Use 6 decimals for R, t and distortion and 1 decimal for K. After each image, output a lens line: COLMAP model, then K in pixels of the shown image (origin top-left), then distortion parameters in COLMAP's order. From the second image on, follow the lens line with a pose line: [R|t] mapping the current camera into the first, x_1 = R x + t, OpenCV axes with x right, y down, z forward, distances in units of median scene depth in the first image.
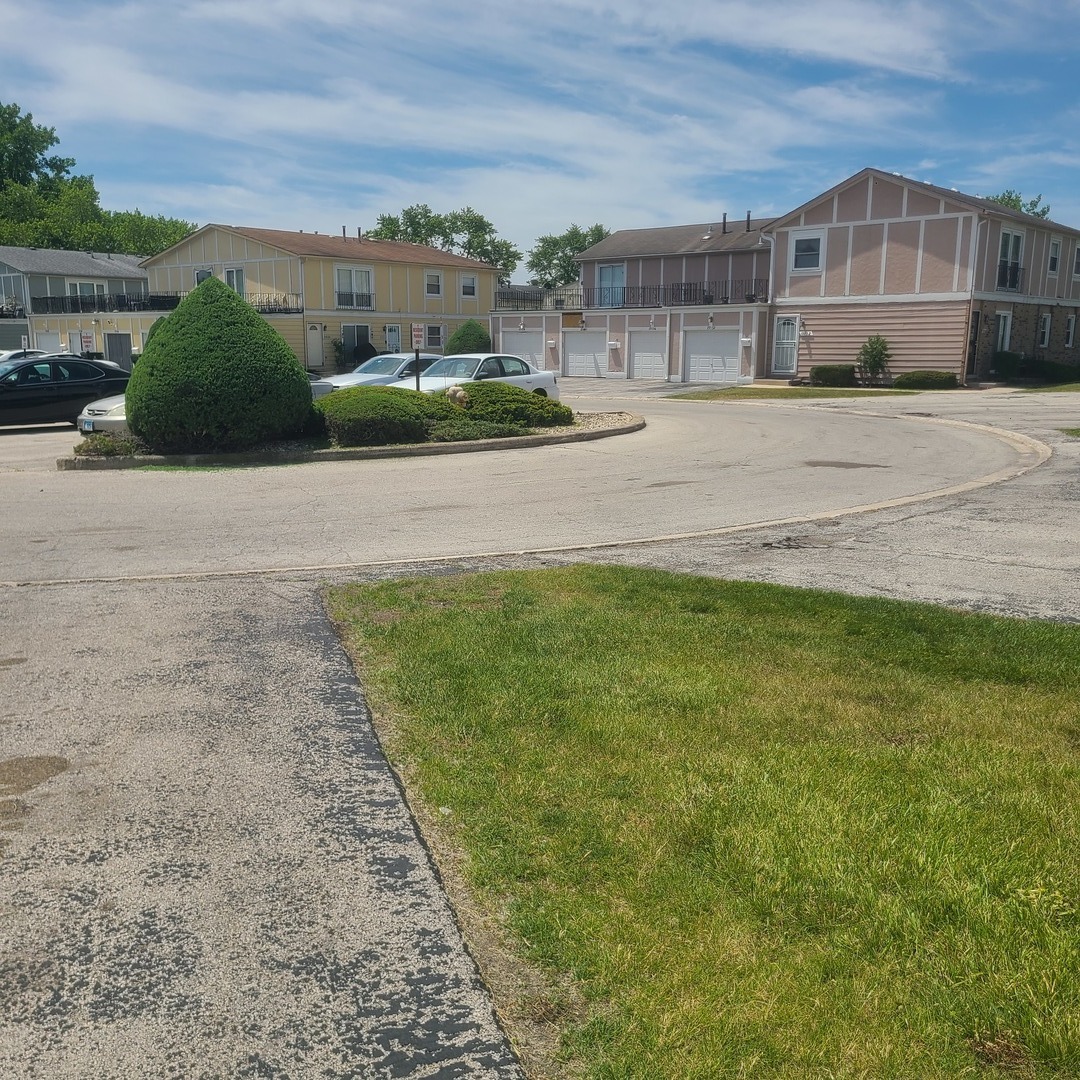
lens RADIAL K [[1064.6, 0, 536.2], [0, 1064.6, 545.2], [0, 0, 1]] dist [0.032828, 0.000000]
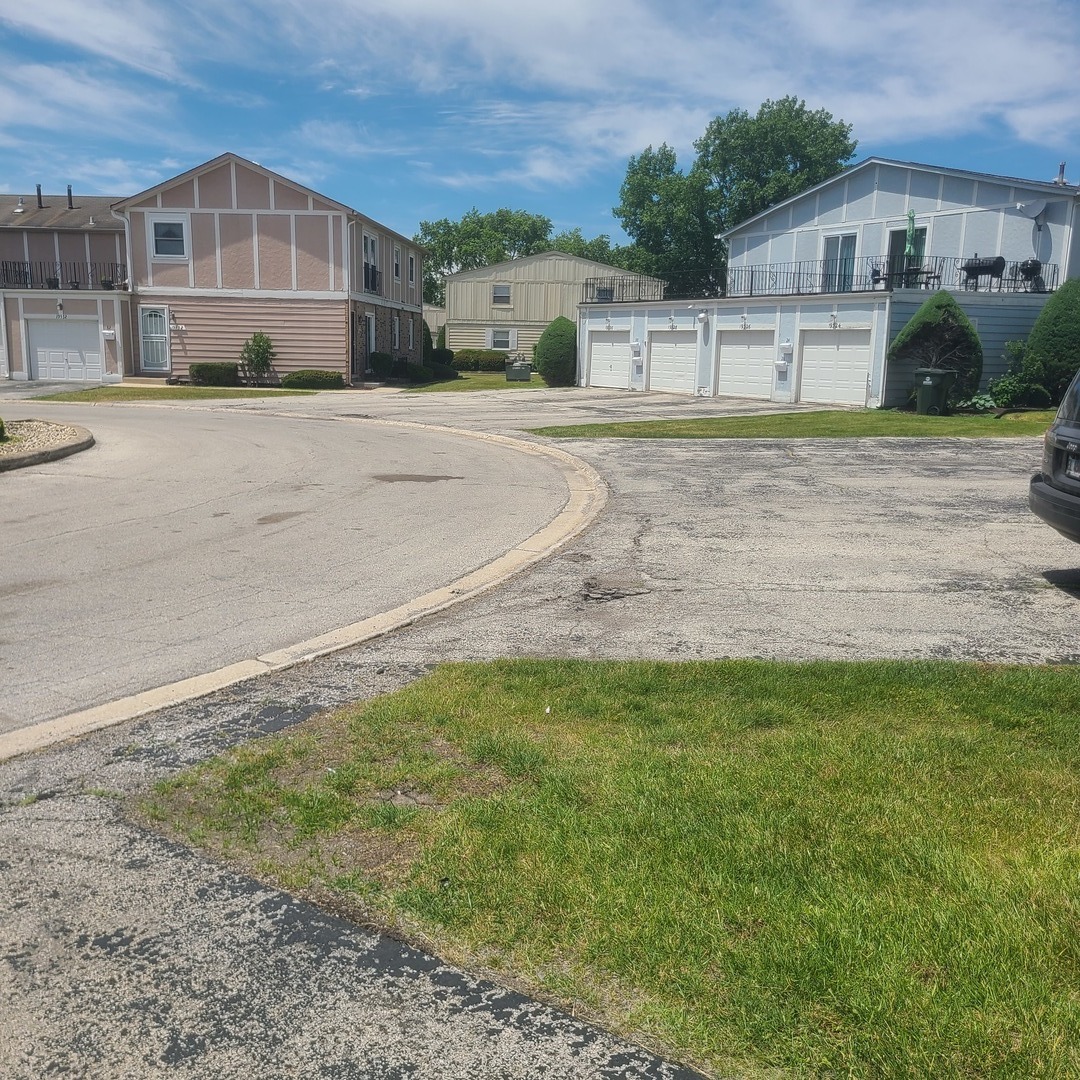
lens RADIAL K [[1064.6, 0, 534.6], [0, 1064.6, 543.2], [0, 0, 1]] dist [0.032828, 0.000000]
pose [[0.797345, -0.091478, 0.596551, -0.067966], [0.091033, 0.995366, 0.030961, -0.016546], [-0.596619, 0.029619, 0.801978, 0.097598]]
